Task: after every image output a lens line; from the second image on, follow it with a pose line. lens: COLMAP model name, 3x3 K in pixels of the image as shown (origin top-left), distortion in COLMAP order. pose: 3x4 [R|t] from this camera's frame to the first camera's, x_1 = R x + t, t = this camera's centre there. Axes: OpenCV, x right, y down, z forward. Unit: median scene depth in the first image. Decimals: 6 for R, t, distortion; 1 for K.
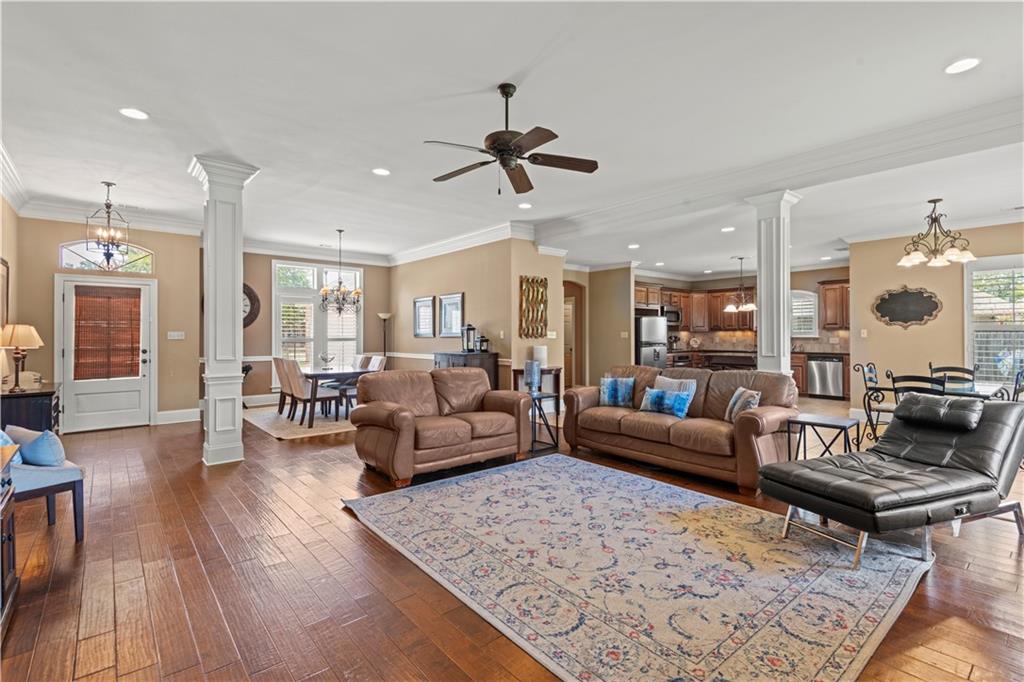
lens RADIAL K [[467.1, 0, 512.6], [0, 467.1, 334.7], [0, 0, 1]] dist [0.021708, -0.001494]
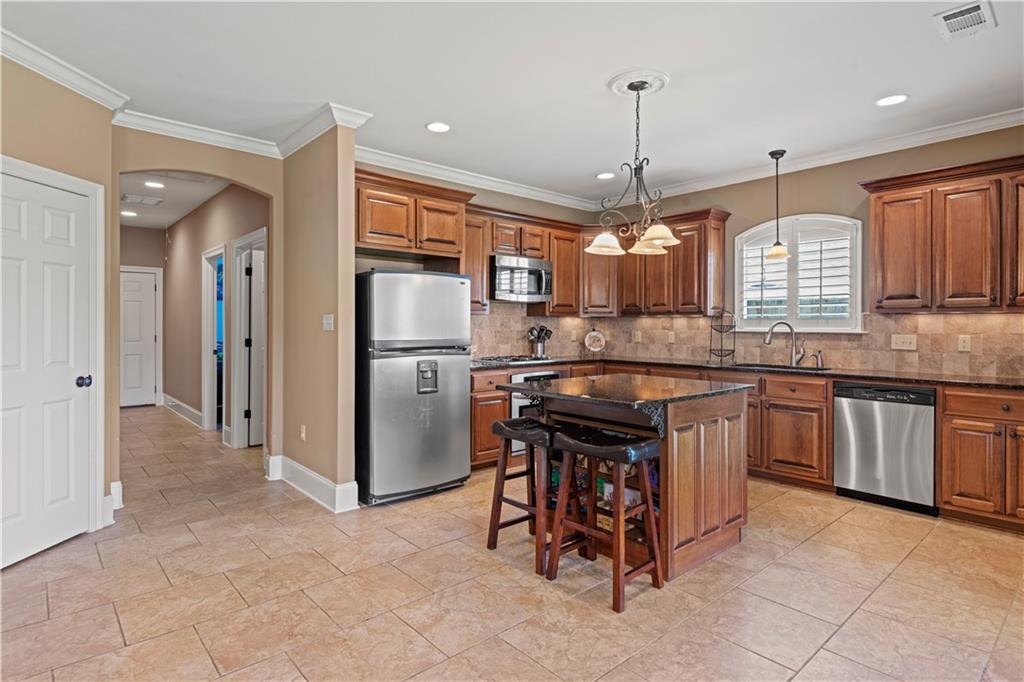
lens RADIAL K [[536.4, 0, 509.7], [0, 536.4, 330.4], [0, 0, 1]] dist [0.005322, 0.000734]
pose [[0.999505, 0.007502, 0.030565, 0.347154], [-0.007767, 0.999933, 0.008564, 0.002103], [-0.030499, -0.008797, 0.999496, 0.568165]]
